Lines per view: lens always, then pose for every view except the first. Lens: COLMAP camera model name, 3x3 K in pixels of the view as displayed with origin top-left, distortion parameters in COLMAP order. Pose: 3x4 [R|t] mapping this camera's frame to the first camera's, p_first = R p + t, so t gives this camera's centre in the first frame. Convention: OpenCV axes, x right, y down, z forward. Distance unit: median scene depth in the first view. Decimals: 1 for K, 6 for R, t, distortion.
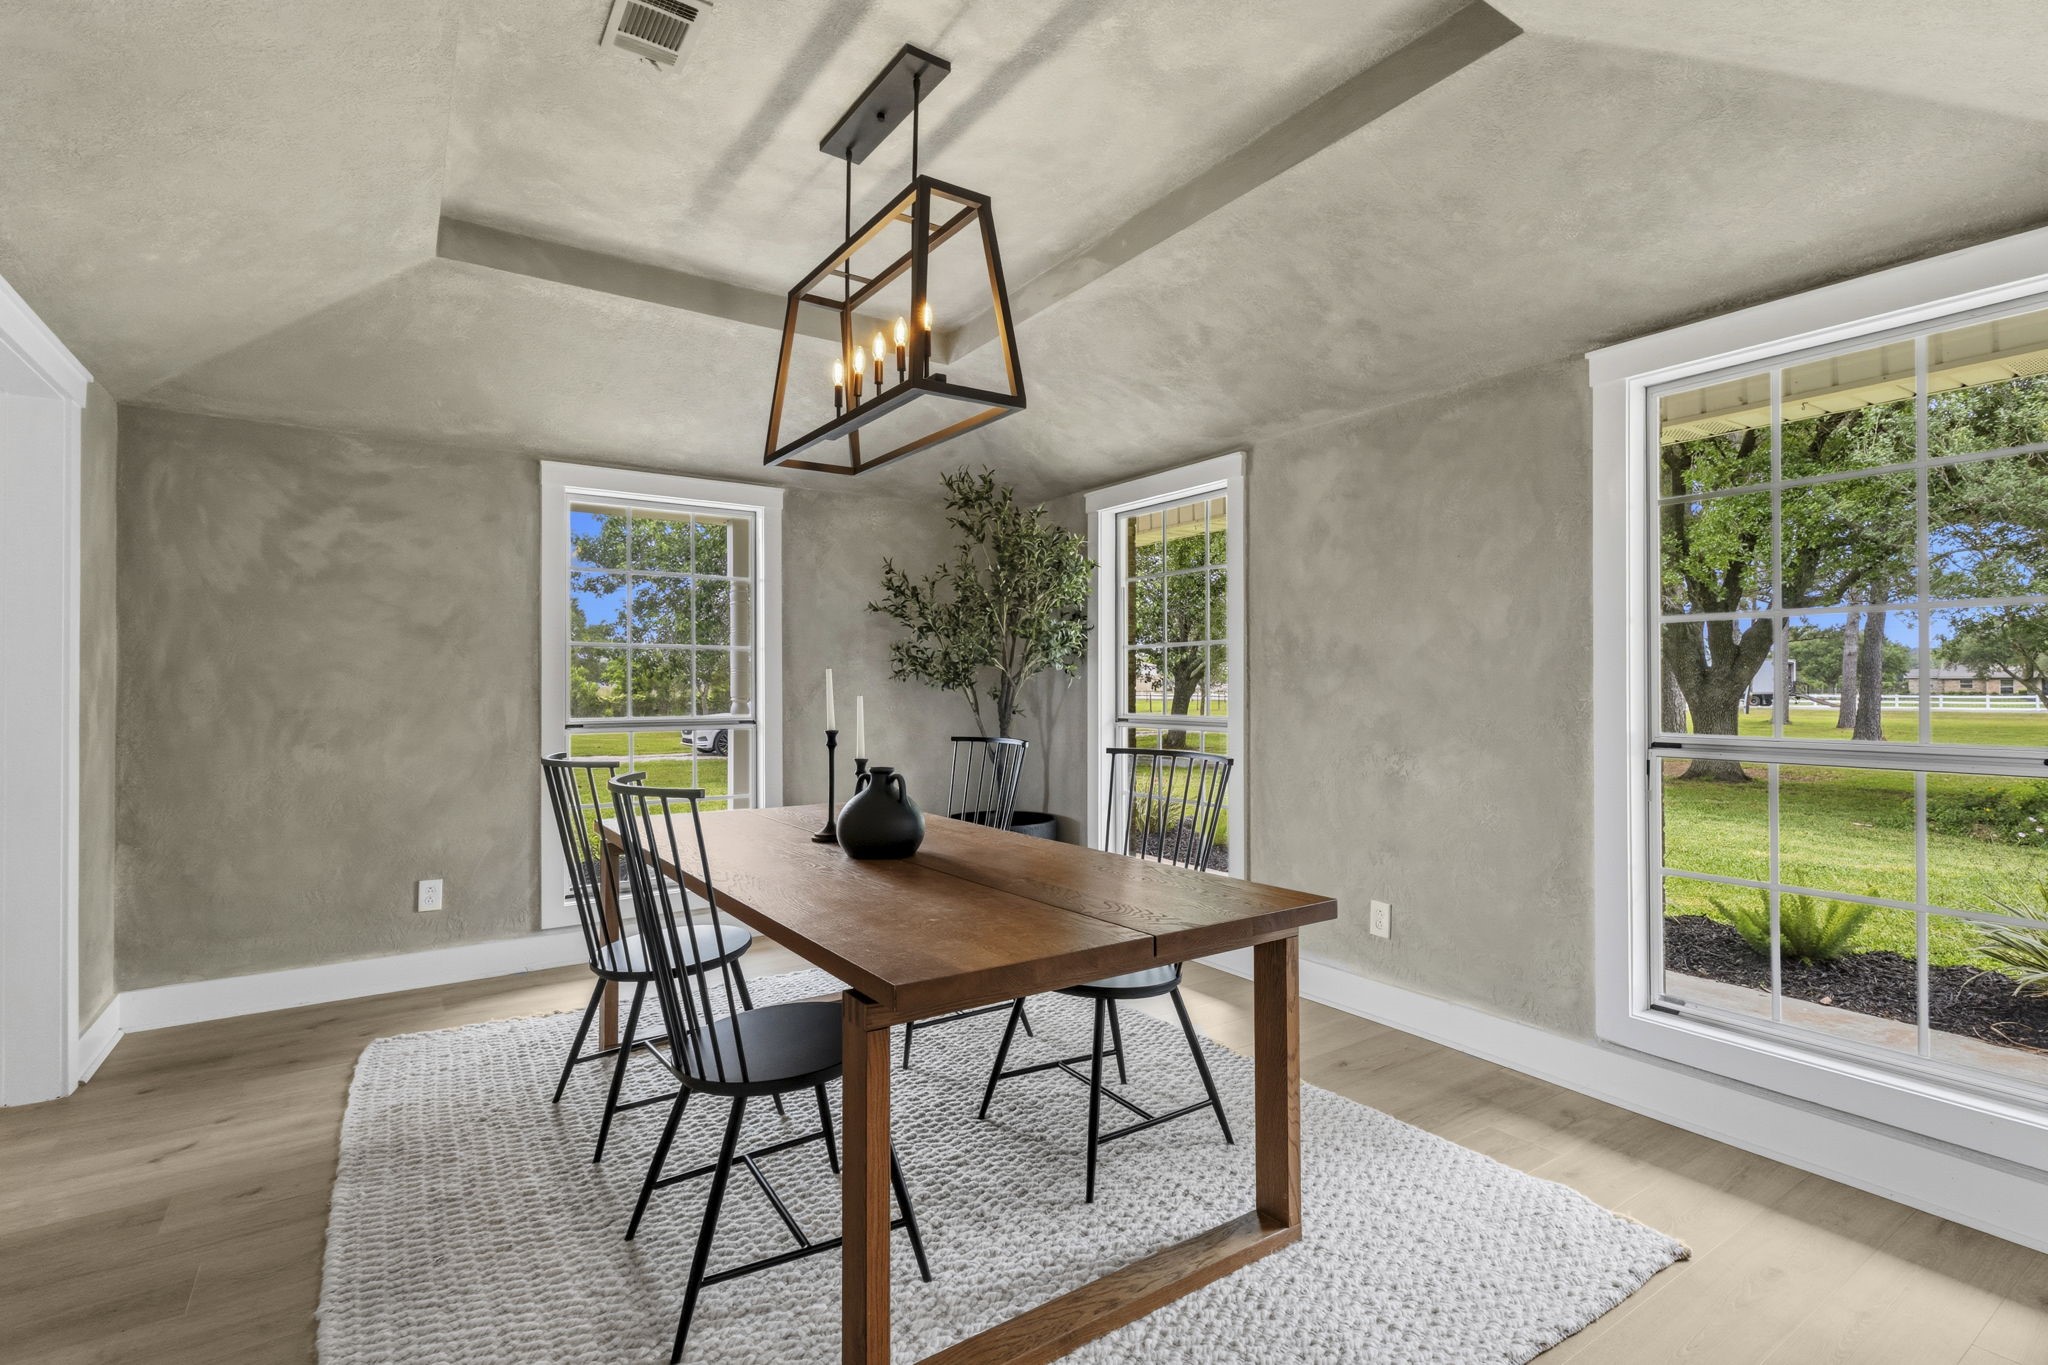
lens RADIAL K [[944.9, 0, 1033.4], [0, 944.9, 684.7], [0, 0, 1]] dist [-0.002756, -0.000313]
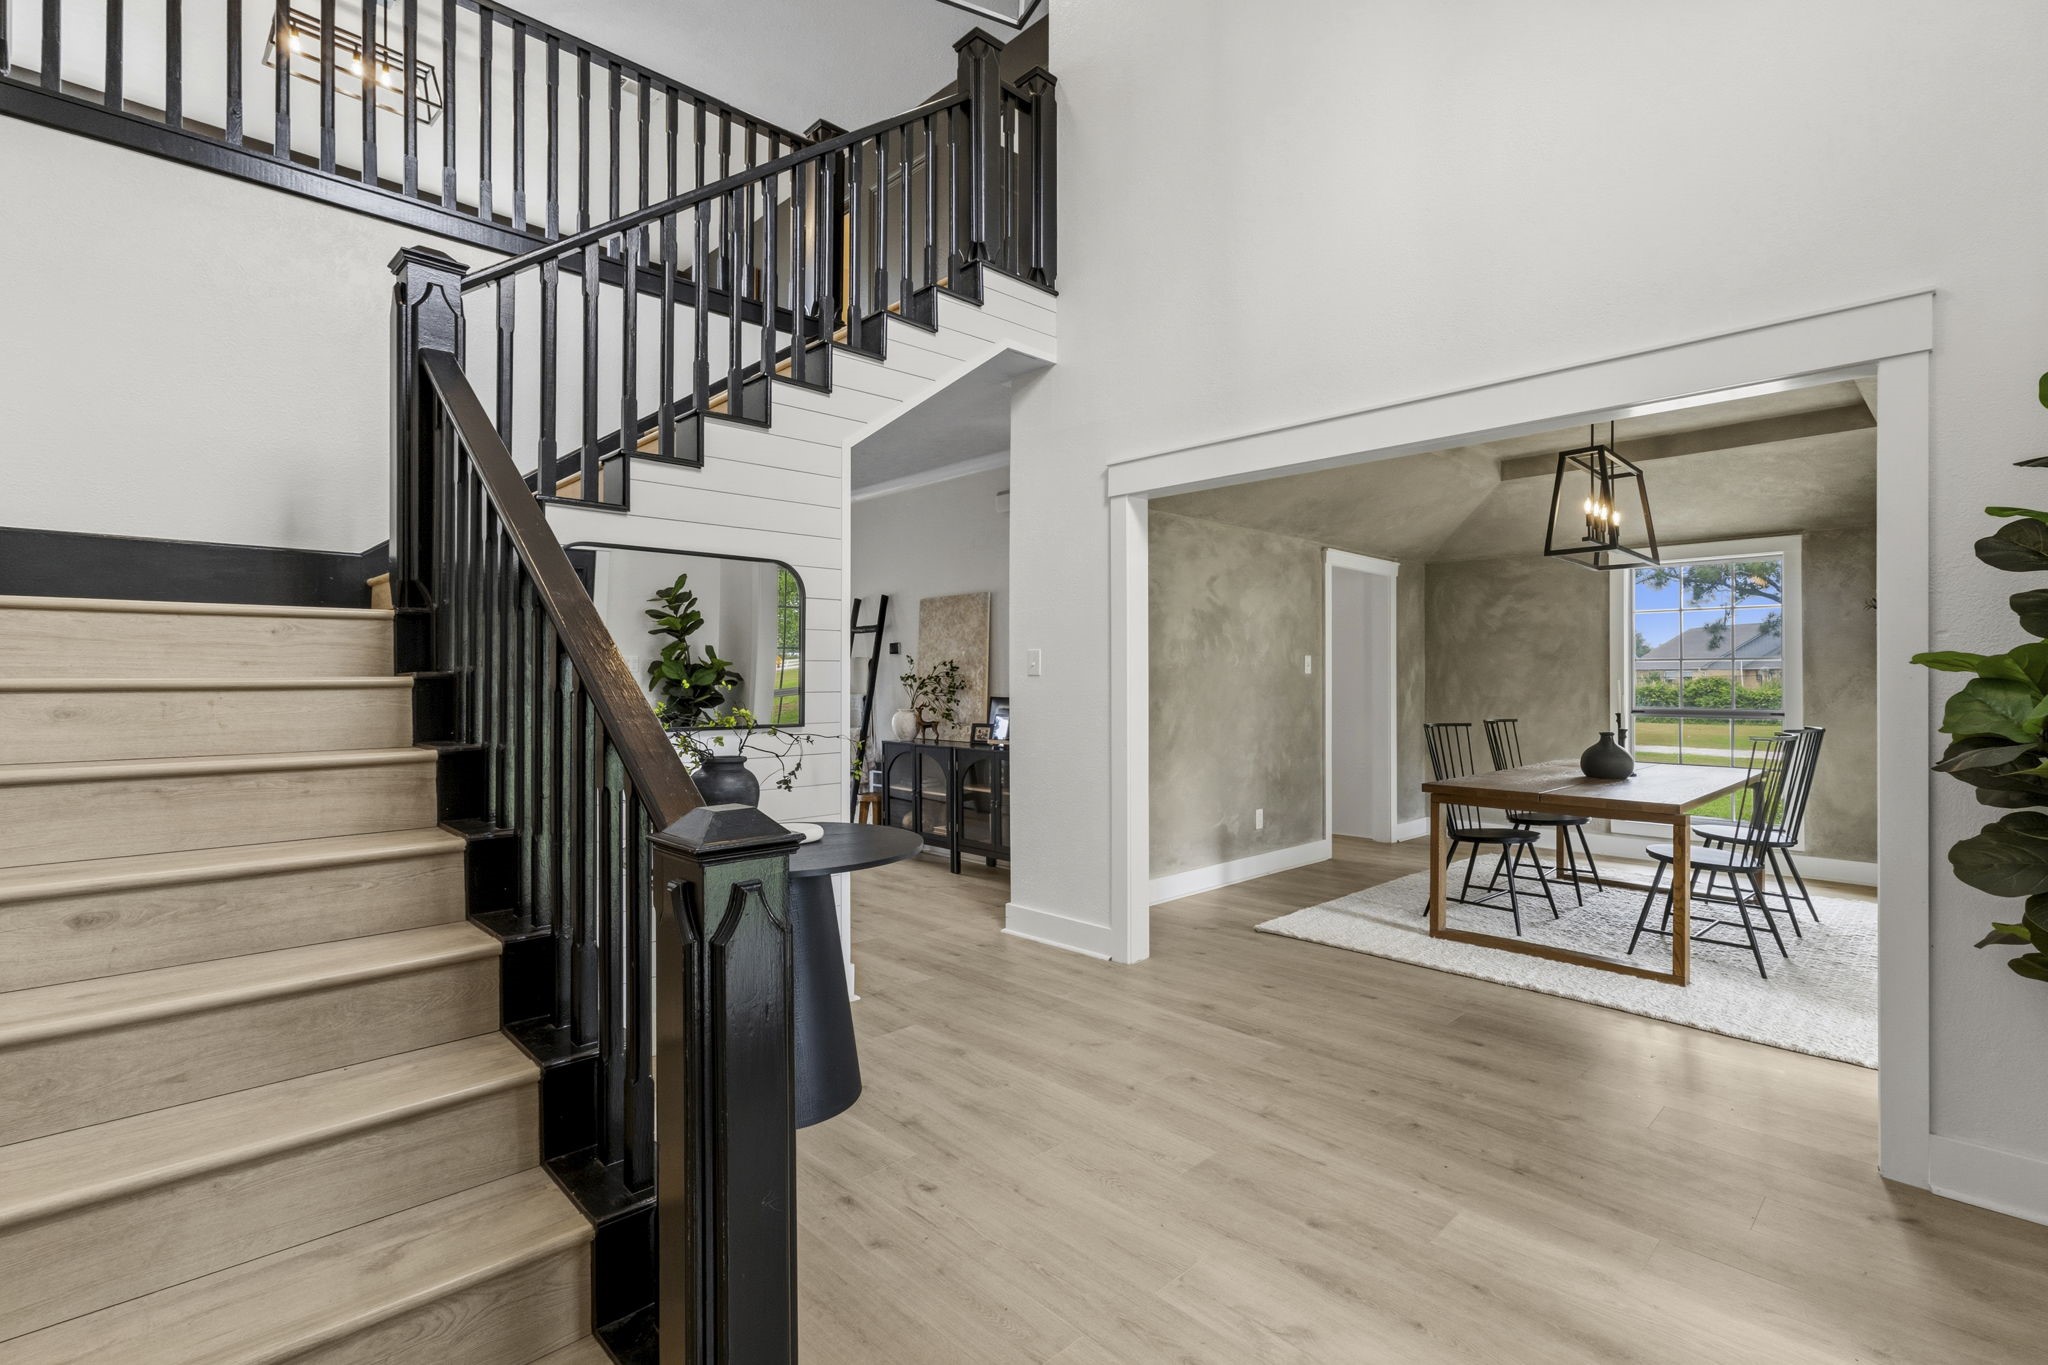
lens RADIAL K [[944.9, 0, 1033.4], [0, 944.9, 684.7], [0, 0, 1]] dist [-0.002756, -0.000313]
pose [[0.184915, 0.002348, -0.982752, 1.038293], [0.004491, 0.999985, 0.003234, -0.011516], [0.982744, -0.005011, 0.184902, -0.346559]]
